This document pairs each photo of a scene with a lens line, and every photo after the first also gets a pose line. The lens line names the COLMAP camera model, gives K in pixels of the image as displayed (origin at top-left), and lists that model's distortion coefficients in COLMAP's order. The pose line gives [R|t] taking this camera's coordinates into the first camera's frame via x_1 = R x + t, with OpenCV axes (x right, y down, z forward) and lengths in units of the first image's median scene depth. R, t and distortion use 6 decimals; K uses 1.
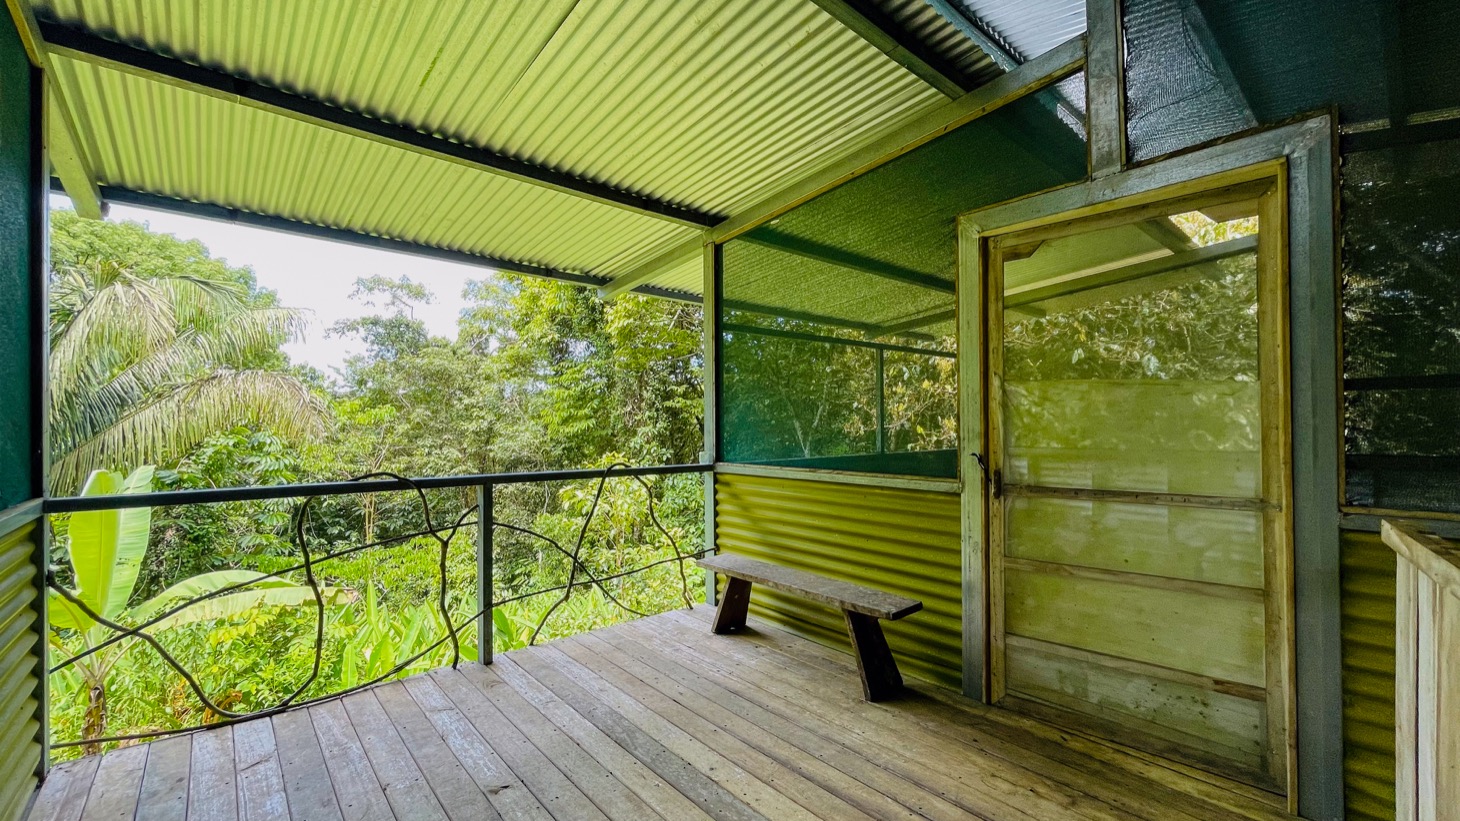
lens RADIAL K [[592.1, 0, 736.4], [0, 592.1, 419.9], [0, 0, 1]] dist [-0.007493, 0.000703]
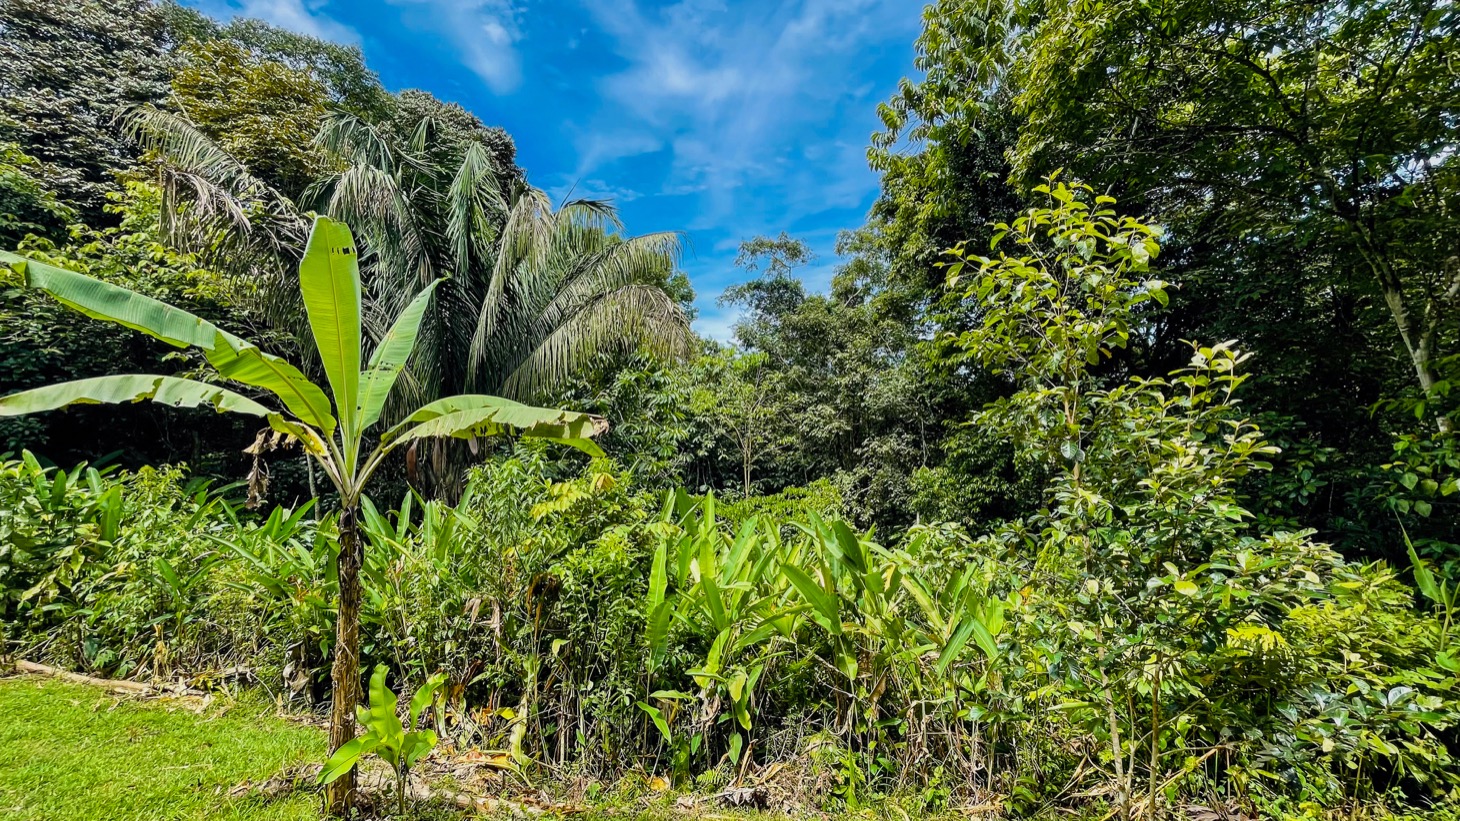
lens RADIAL K [[592.1, 0, 721.8], [0, 592.1, 416.0], [0, 0, 1]] dist [-0.007493, 0.000703]
pose [[0.799588, -0.004532, -0.600532, -0.039592], [0.005986, 0.999982, 0.000424, 0.066330], [0.600520, -0.003934, 0.799600, 0.131888]]
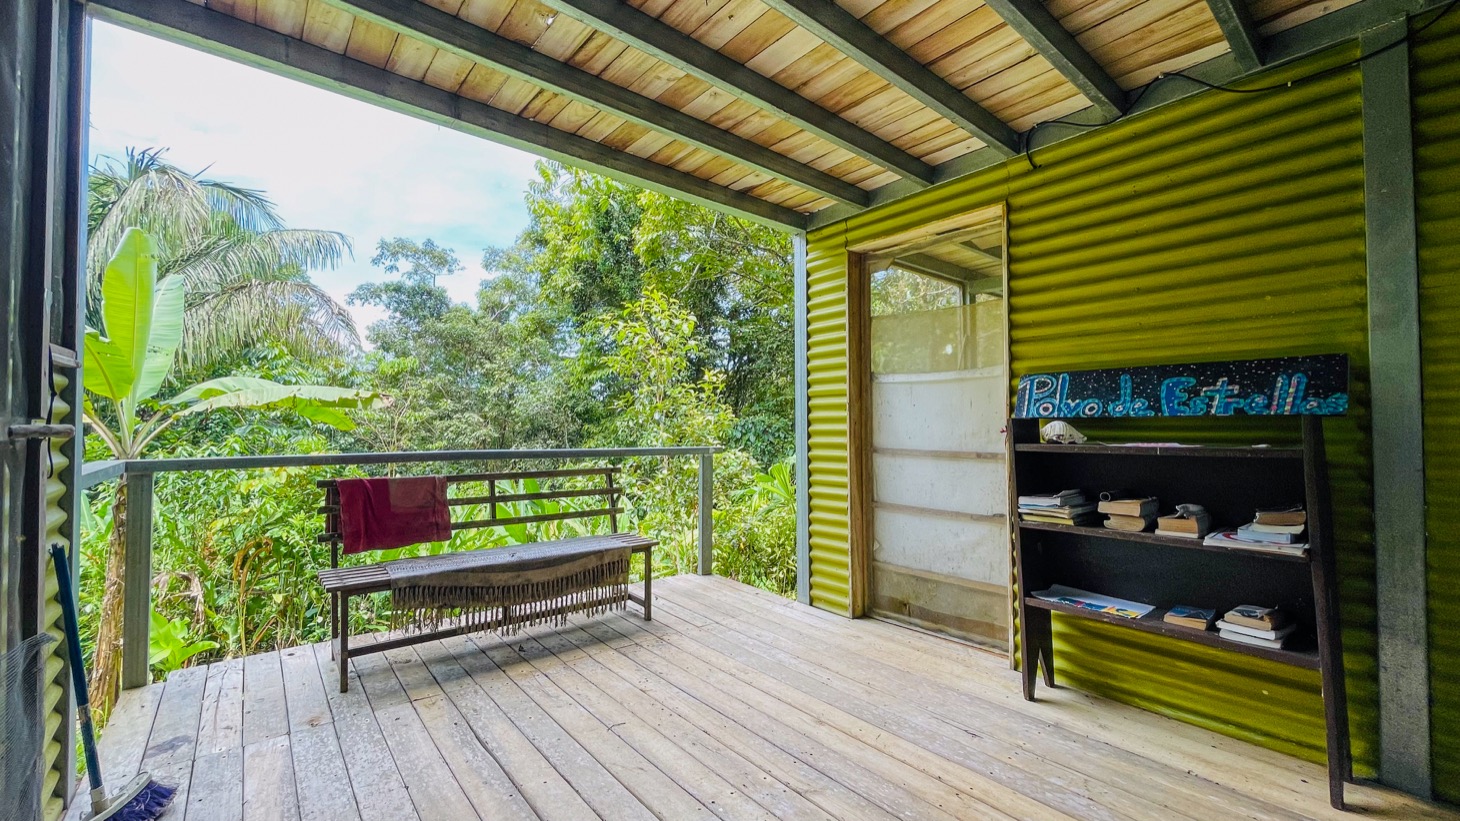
lens RADIAL K [[592.1, 0, 737.5], [0, 592.1, 419.1], [0, 0, 1]] dist [-0.007493, 0.000703]
pose [[0.999771, -0.003666, -0.021060, -0.014622], [0.003293, 0.999838, -0.017714, 0.079868], [0.021121, 0.017641, 0.999621, 0.011513]]
